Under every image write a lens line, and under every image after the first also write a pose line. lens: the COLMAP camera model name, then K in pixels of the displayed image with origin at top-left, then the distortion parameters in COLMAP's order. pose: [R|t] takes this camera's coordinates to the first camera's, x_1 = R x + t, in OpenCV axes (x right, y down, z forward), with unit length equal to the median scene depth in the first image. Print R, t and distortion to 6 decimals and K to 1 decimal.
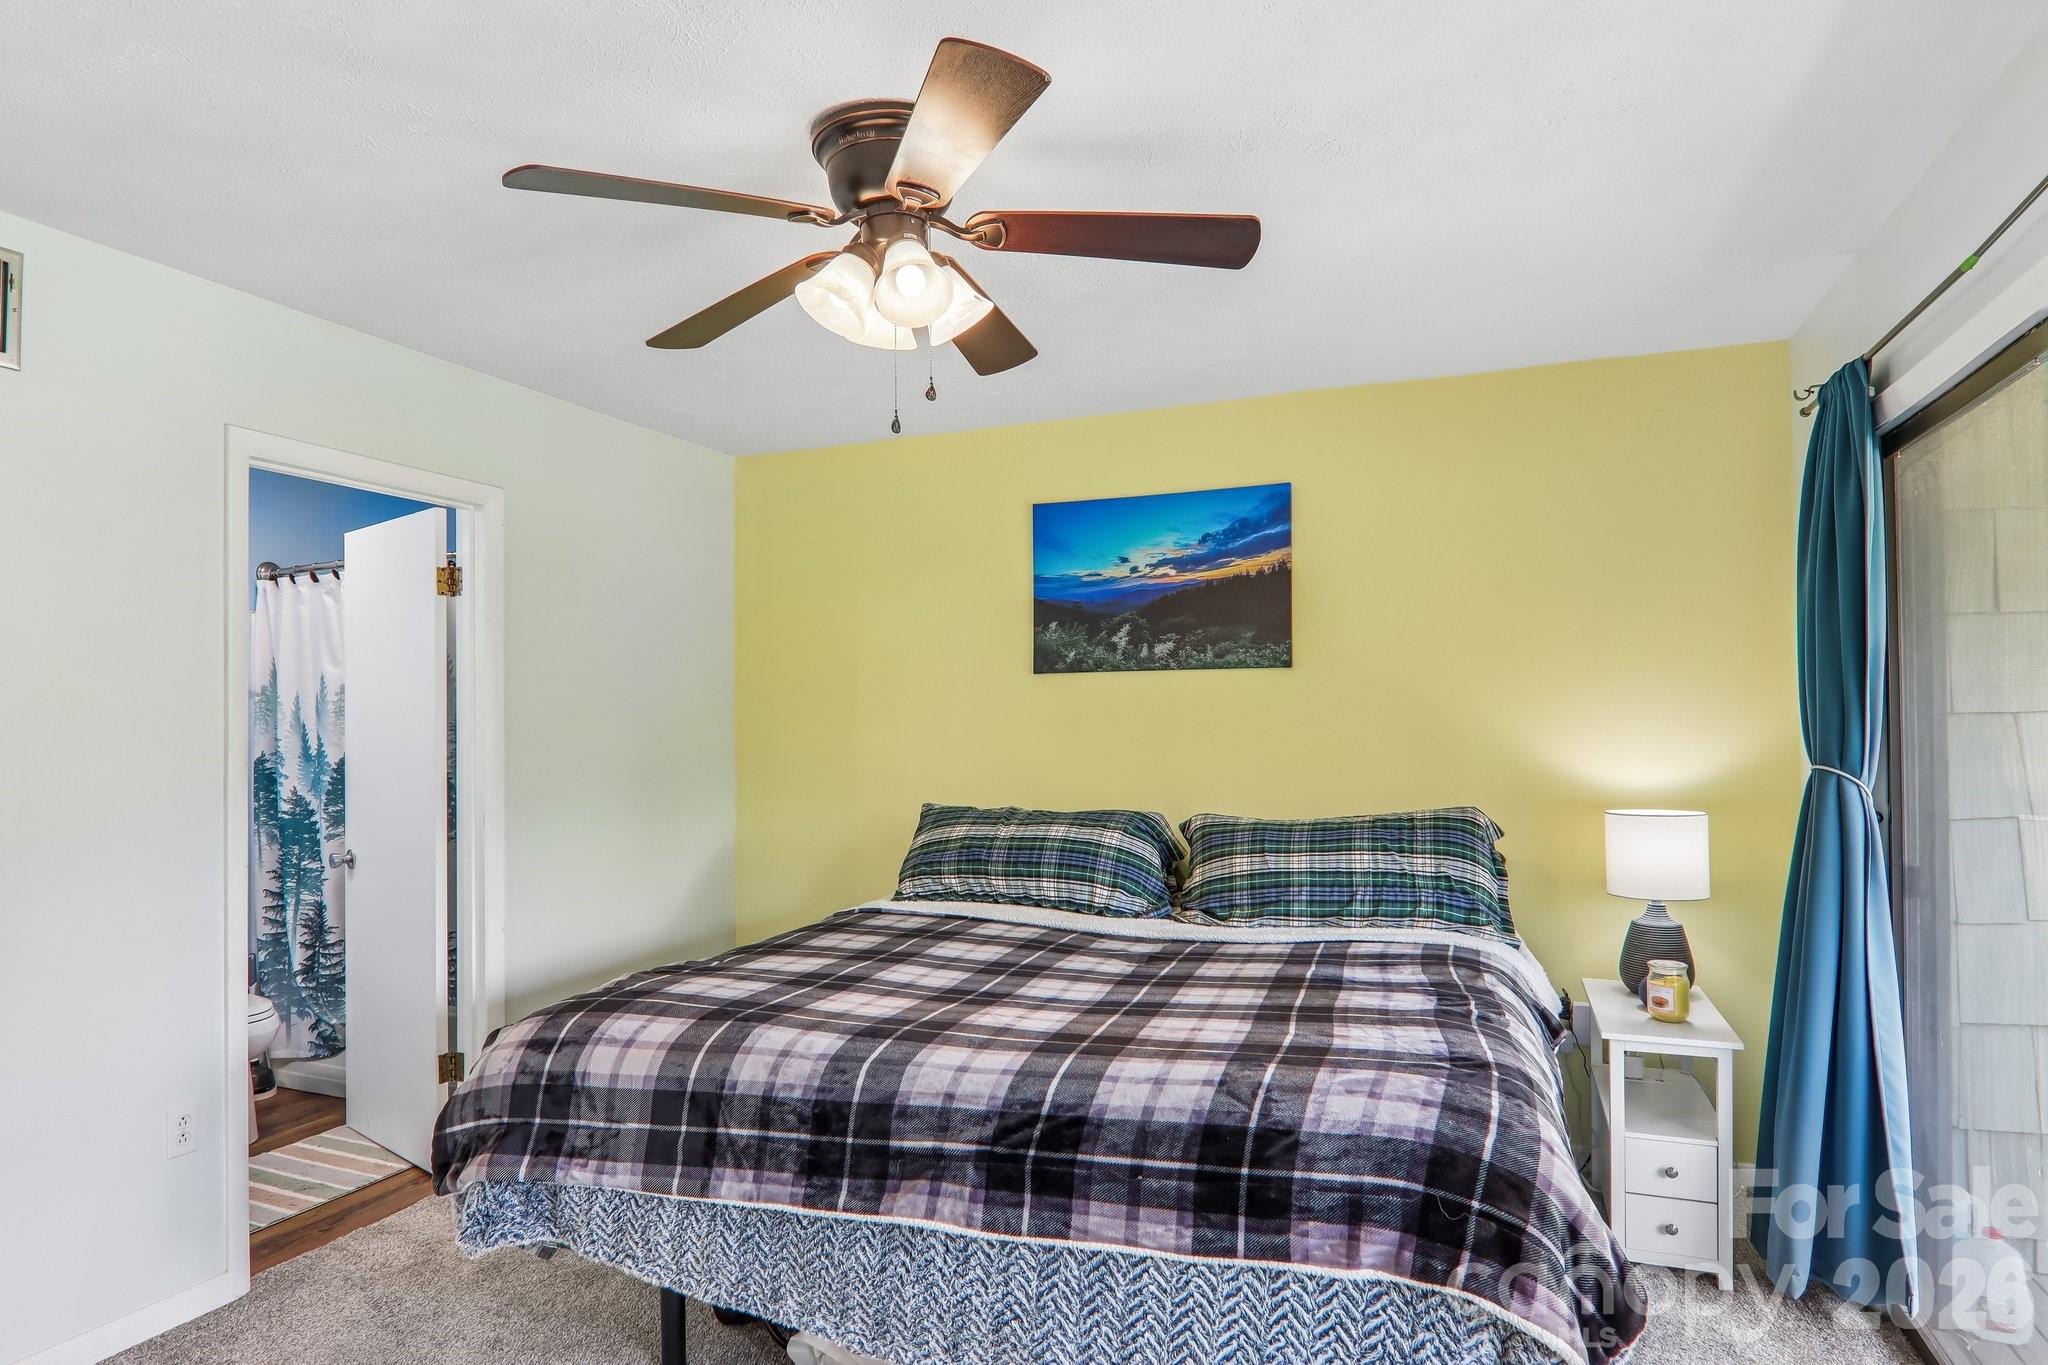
lens RADIAL K [[1163.4, 0, 1086.6], [0, 1163.4, 701.4], [0, 0, 1]] dist [0.001689, -0.018831]
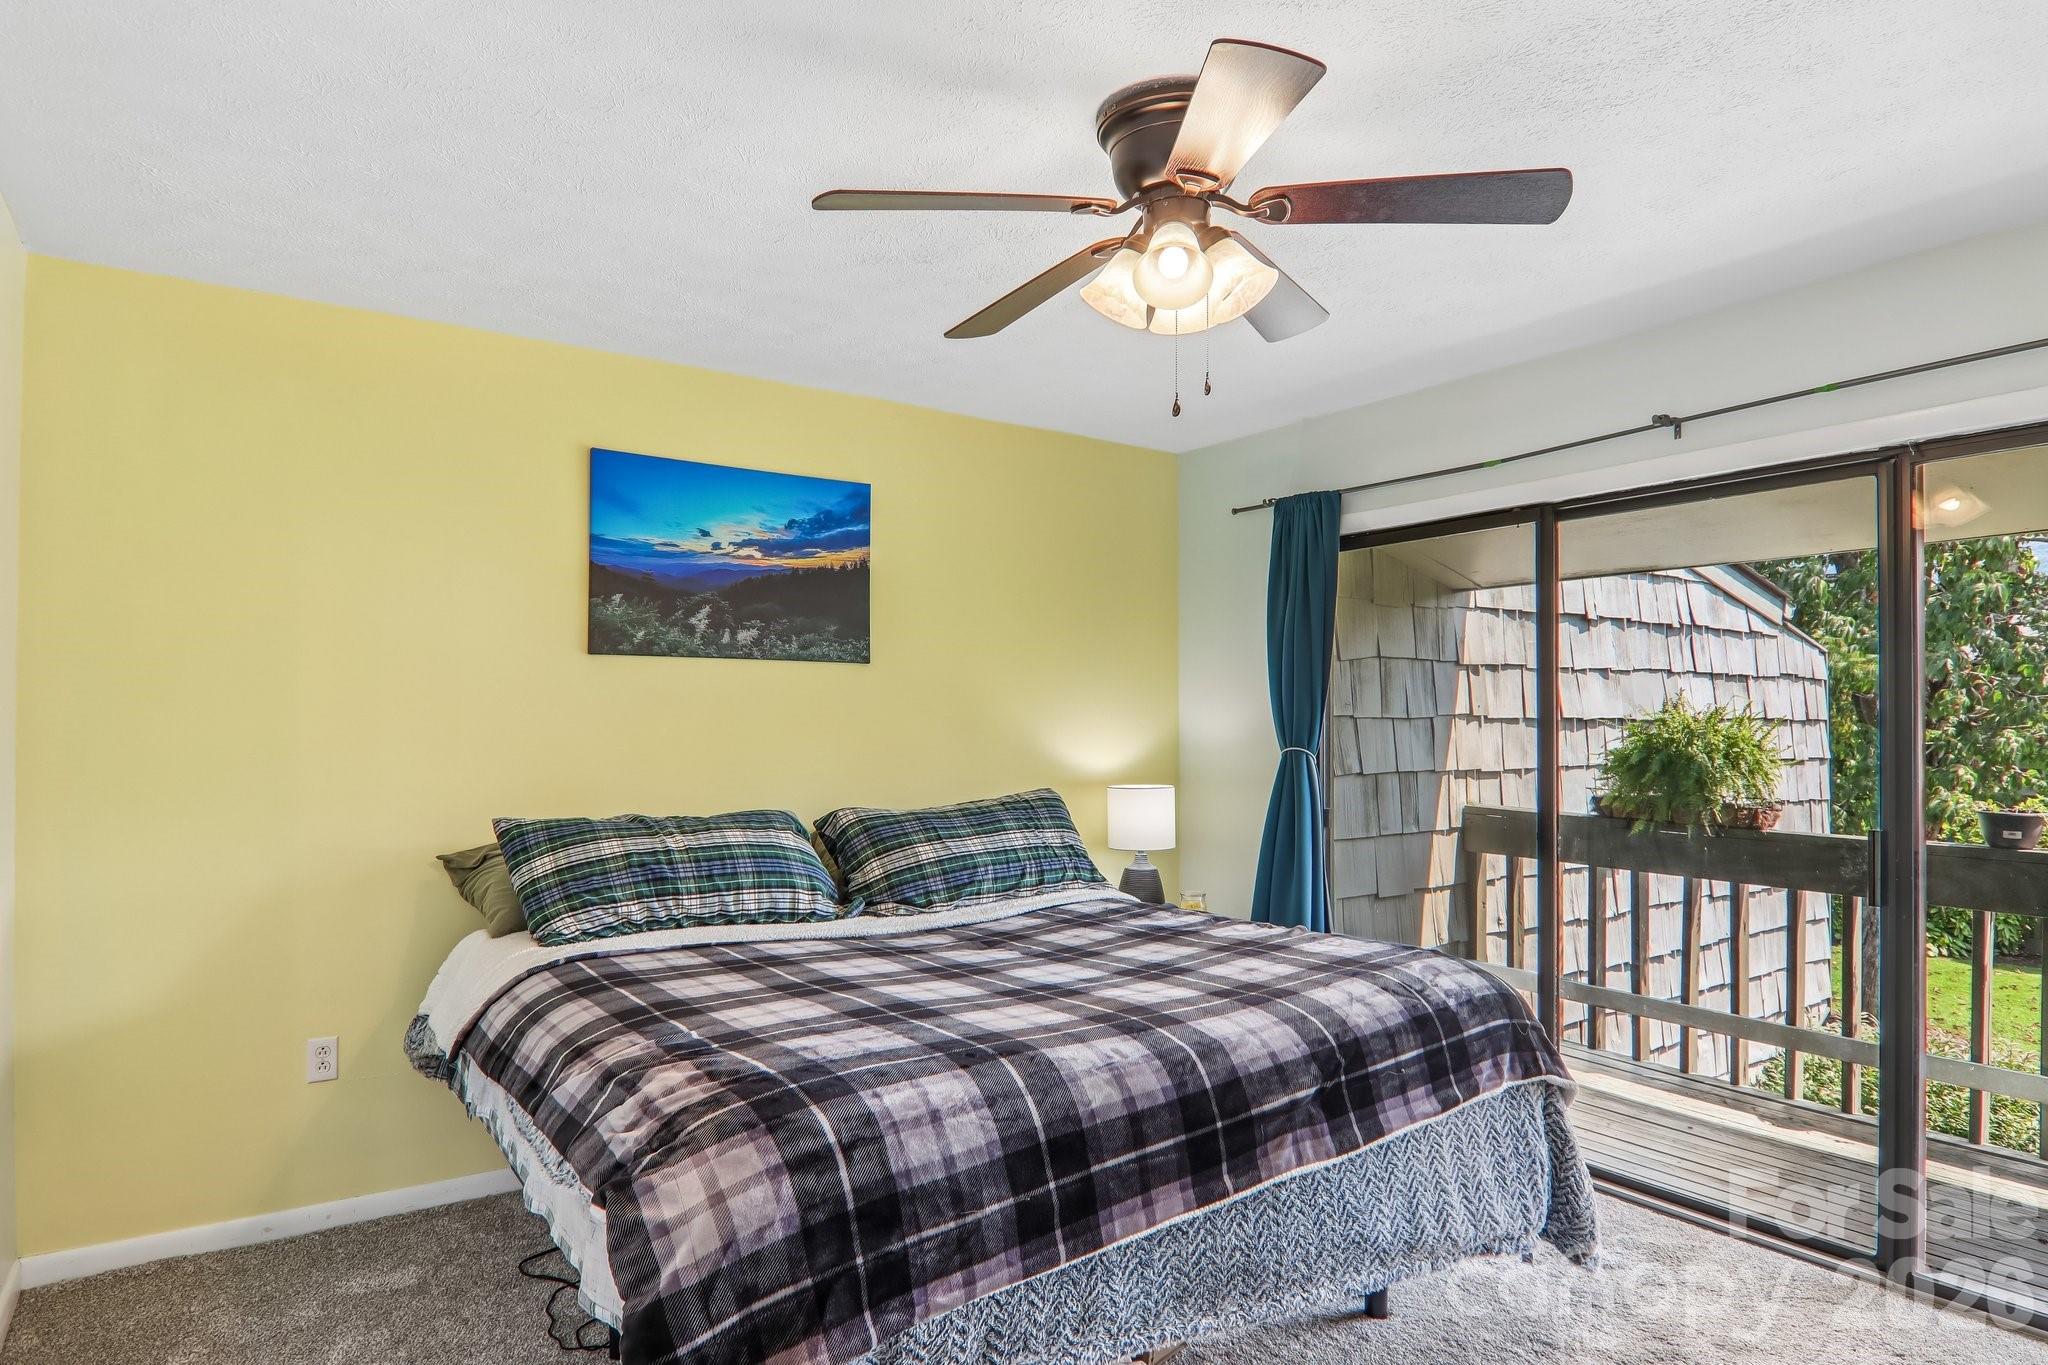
lens RADIAL K [[1163.4, 0, 998.2], [0, 1163.4, 718.7], [0, 0, 1]] dist [0.001689, -0.018831]
pose [[0.559862, 0.011959, 0.828499, -0.606953], [-0.017918, 0.999837, -0.002323, 0.019789], [-0.828392, -0.013545, 0.559985, 0.323680]]
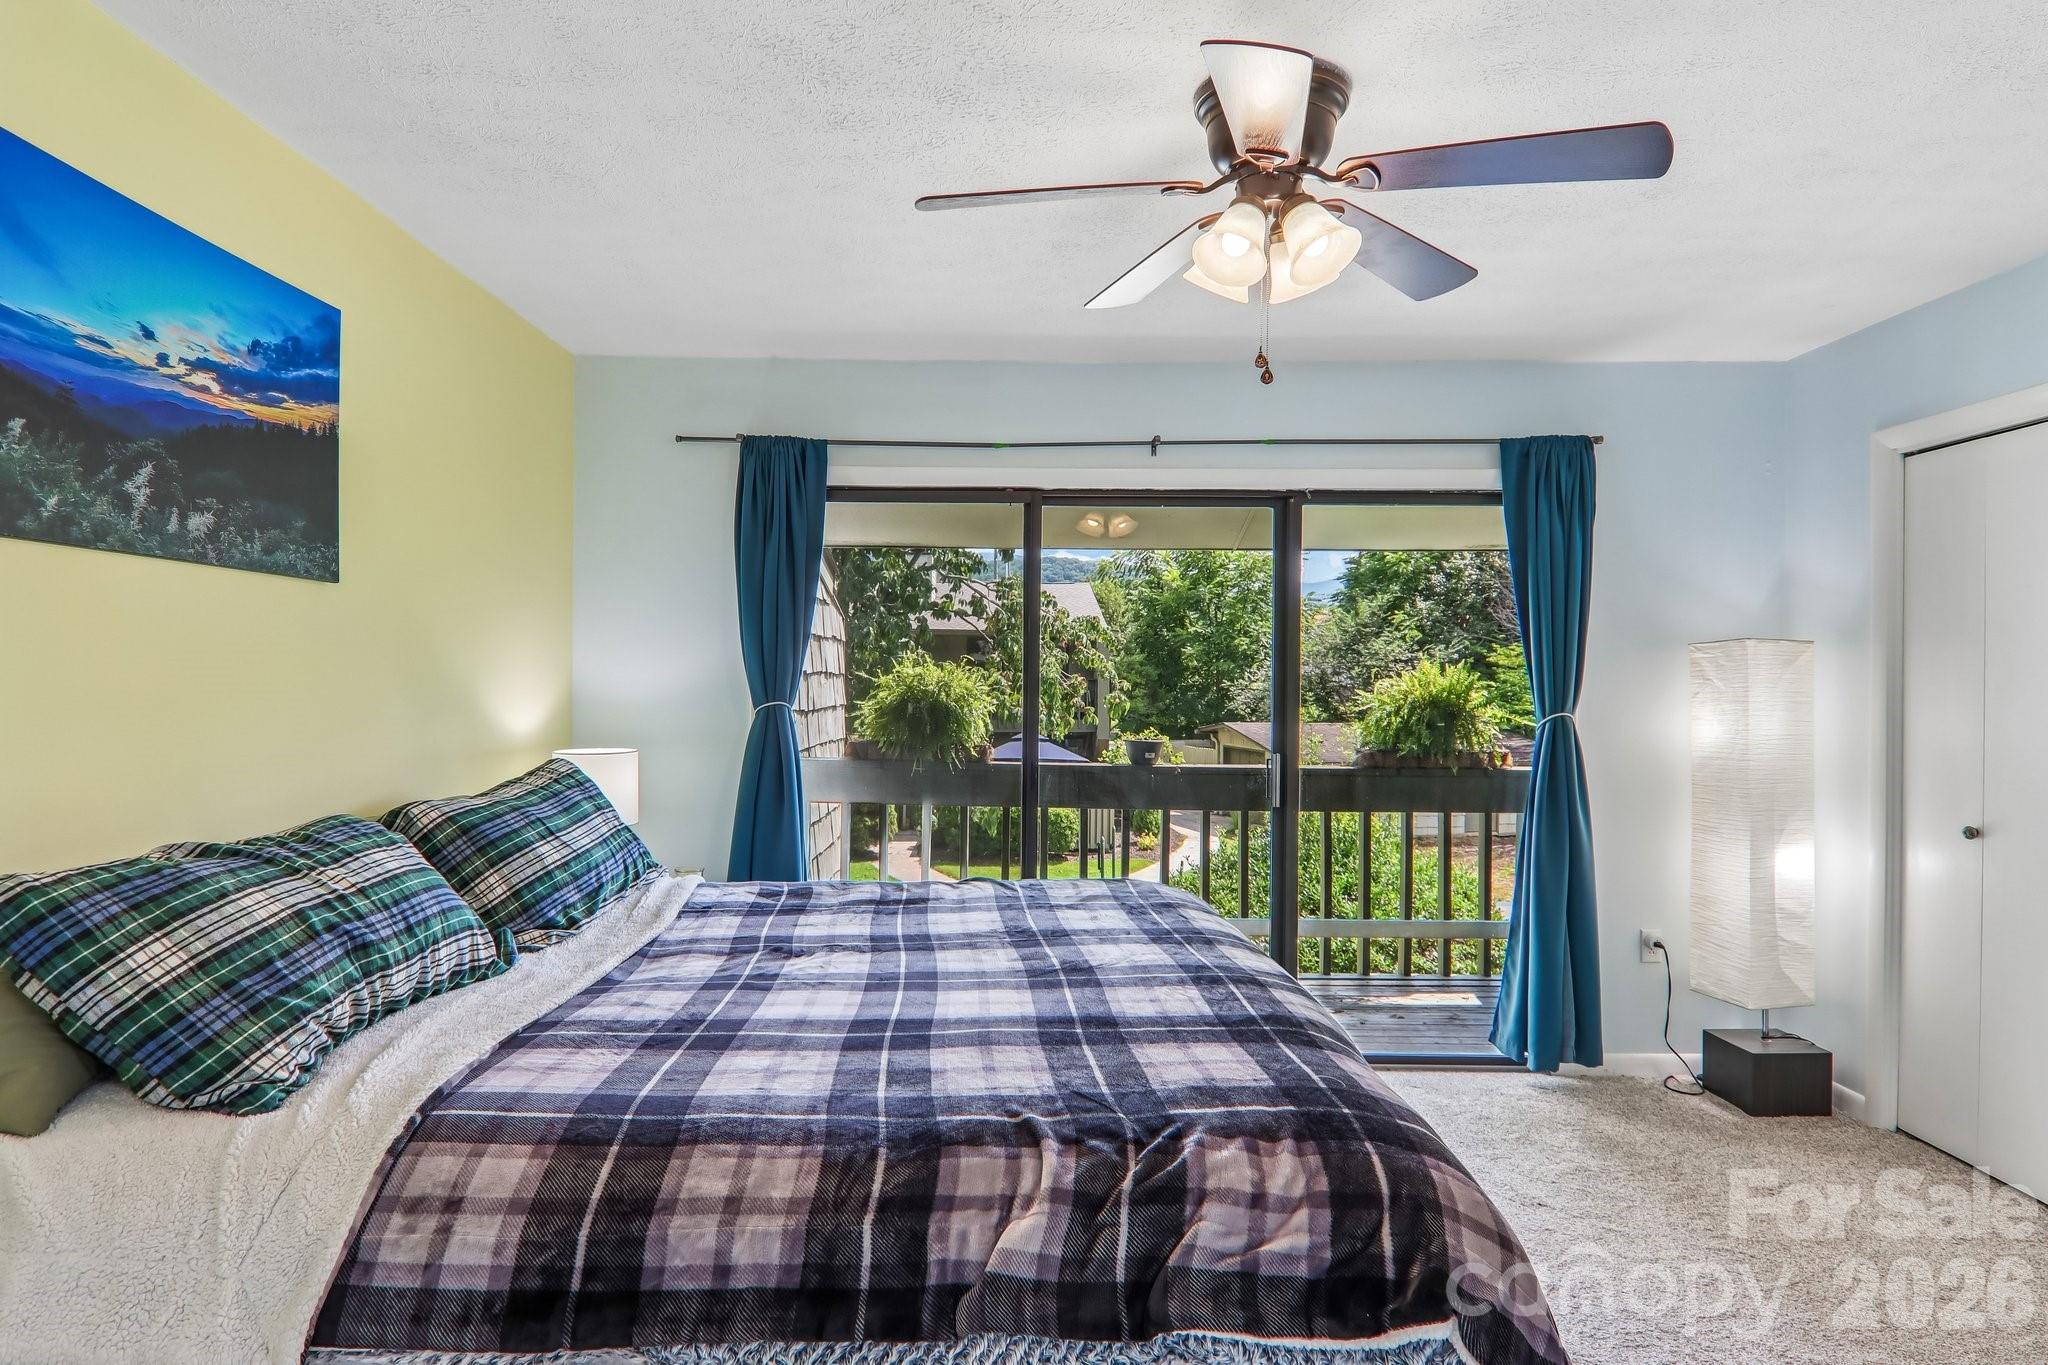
lens RADIAL K [[1163.4, 0, 1003.1], [0, 1163.4, 691.3], [0, 0, 1]] dist [0.001689, -0.018831]
pose [[-0.361215, -0.005347, 0.932467, -0.590414], [-0.018853, 0.999821, -0.001570, 0.027531], [-0.932292, -0.018147, -0.361251, 0.870546]]
